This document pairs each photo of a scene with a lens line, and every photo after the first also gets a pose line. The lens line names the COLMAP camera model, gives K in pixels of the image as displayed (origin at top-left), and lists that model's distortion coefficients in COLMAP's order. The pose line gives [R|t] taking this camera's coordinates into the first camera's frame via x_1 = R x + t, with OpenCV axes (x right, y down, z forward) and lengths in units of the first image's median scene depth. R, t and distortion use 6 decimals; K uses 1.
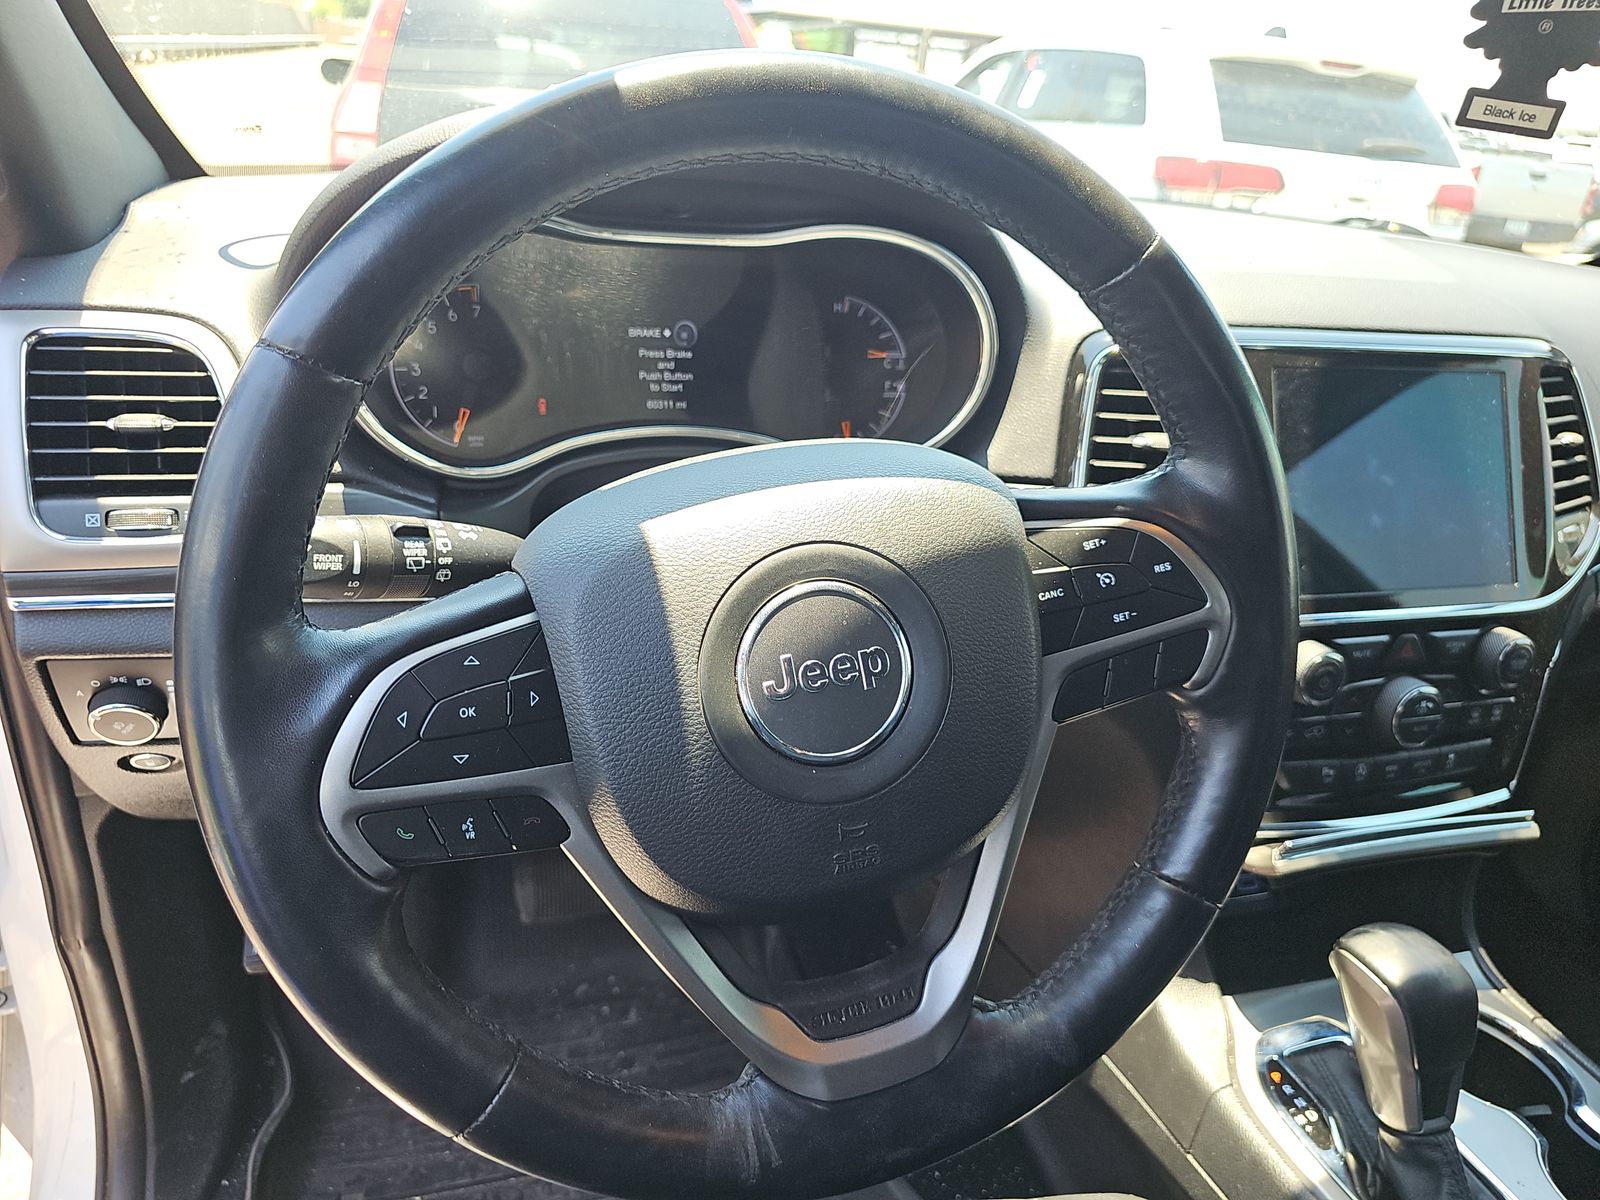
lens RADIAL K [[1098.1, 0, 800.0], [0, 1098.1, 600.0], [0, 0, 1]] dist [0.001987, -0.001487]
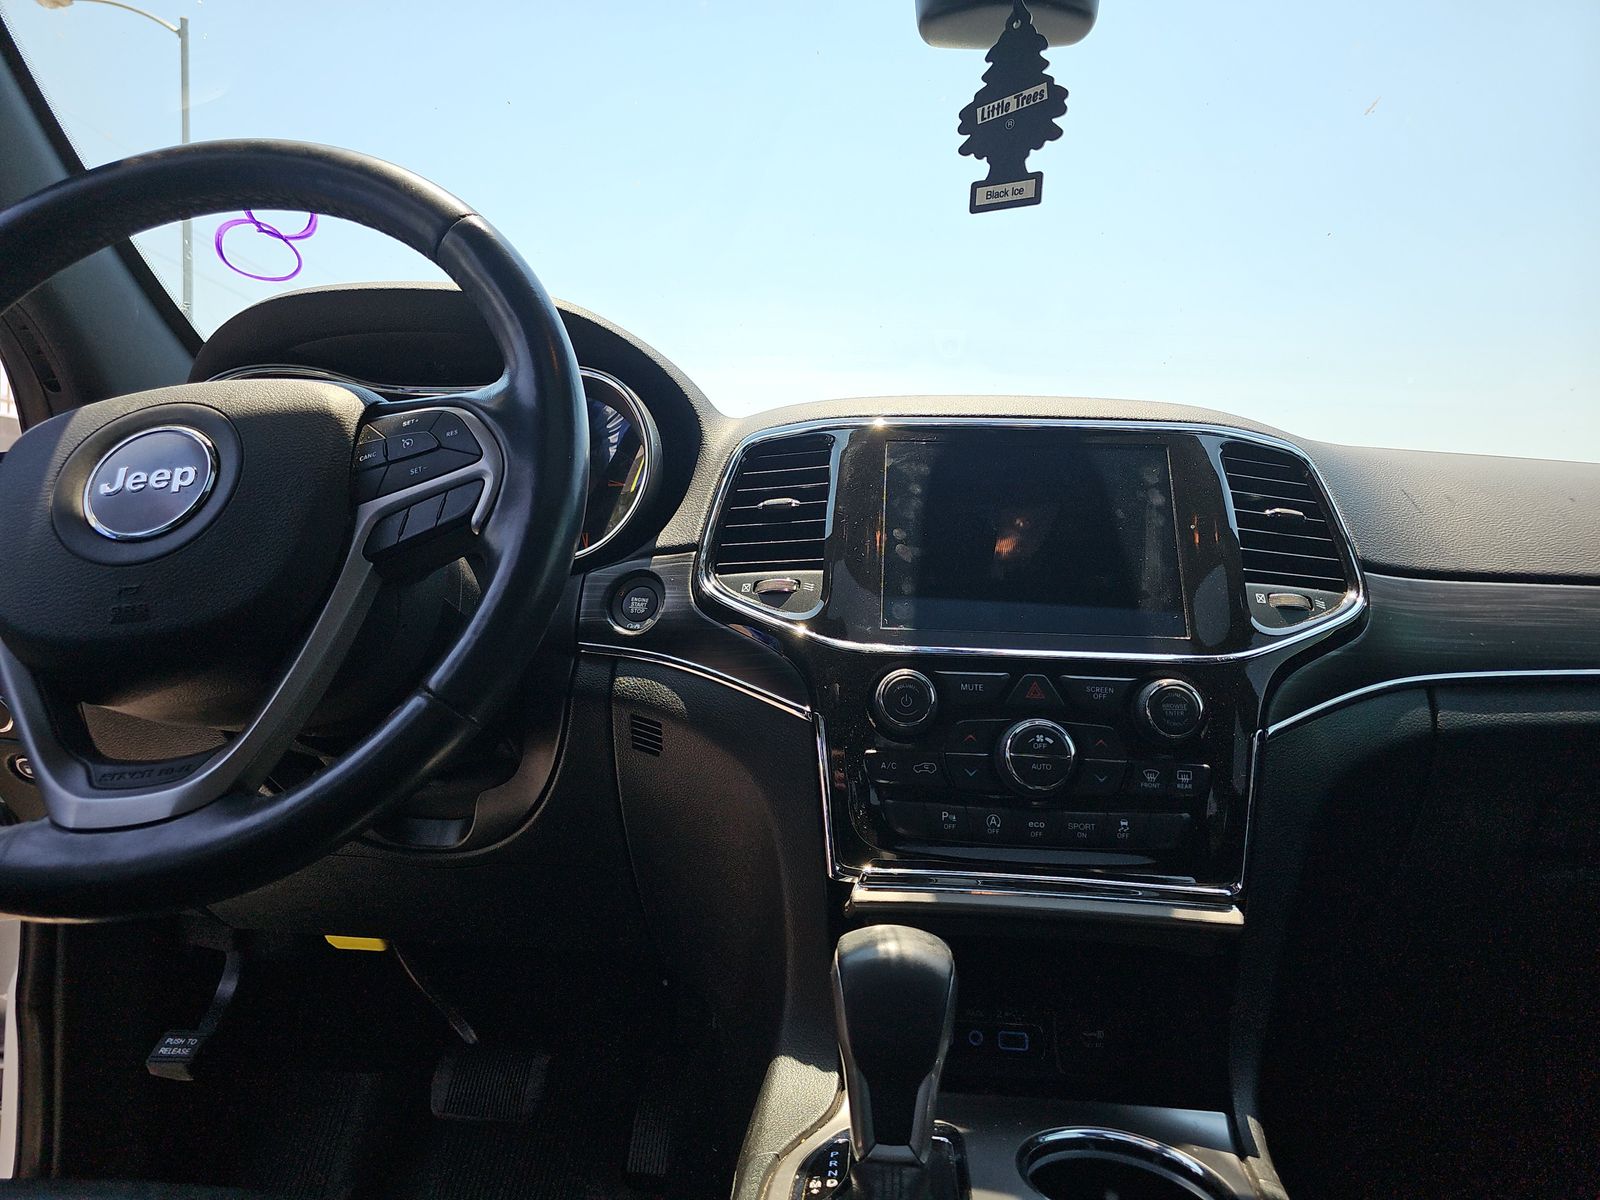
lens RADIAL K [[1098.1, 0, 800.0], [0, 1098.1, 600.0], [0, 0, 1]] dist [0.001987, -0.001487]
pose [[0.940780, -0.061803, -0.333336, 0.803371], [-0.089527, 0.903048, -0.420107, 0.457142], [0.326982, 0.425071, 0.844037, 0.128195]]
